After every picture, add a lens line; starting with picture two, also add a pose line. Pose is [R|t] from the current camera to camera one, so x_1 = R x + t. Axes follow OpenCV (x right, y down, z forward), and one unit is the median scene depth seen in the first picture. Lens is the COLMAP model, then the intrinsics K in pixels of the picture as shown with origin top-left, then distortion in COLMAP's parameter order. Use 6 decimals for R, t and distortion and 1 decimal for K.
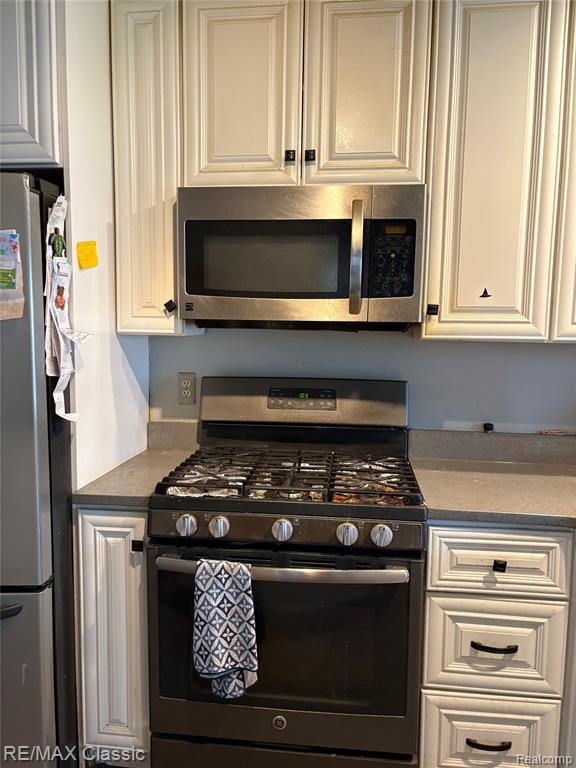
lens RADIAL K [[584.3, 0, 282.7], [0, 584.3, 388.3], [0, 0, 1]] dist [0.043000, -0.041854]
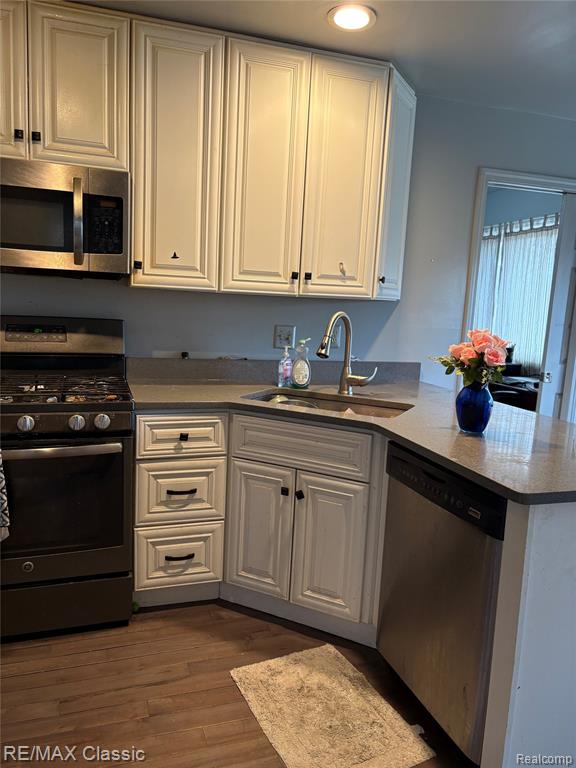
lens RADIAL K [[584.3, 0, 284.1], [0, 584.3, 388.2], [0, 0, 1]] dist [0.043000, -0.041854]
pose [[0.904170, -0.035876, 0.425663, -0.032792], [0.010097, 0.997984, 0.062665, 0.074460], [-0.427052, -0.052362, 0.902710, -0.422500]]
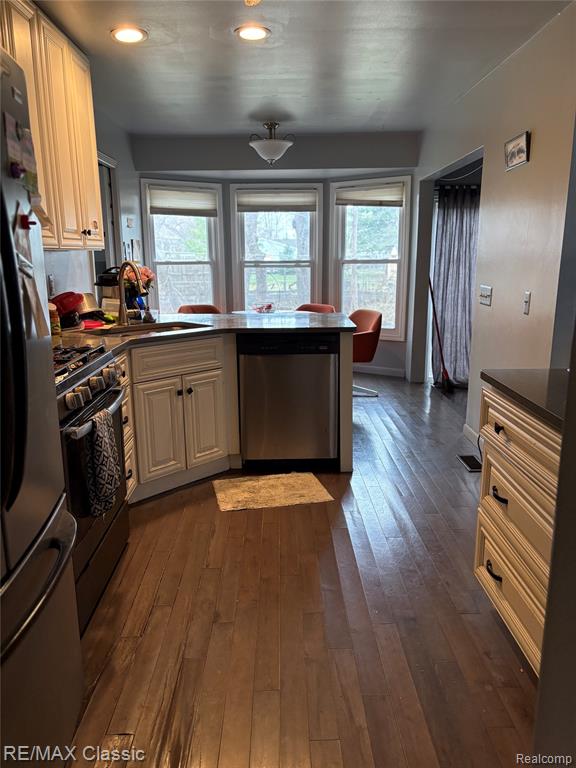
lens RADIAL K [[584.3, 0, 290.4], [0, 584.3, 387.3], [0, 0, 1]] dist [0.043000, -0.041854]
pose [[-0.145112, -0.233450, 0.961480, -1.309747], [0.110809, 0.961818, 0.250256, -0.050242], [-0.983191, 0.142856, -0.113703, 0.631186]]
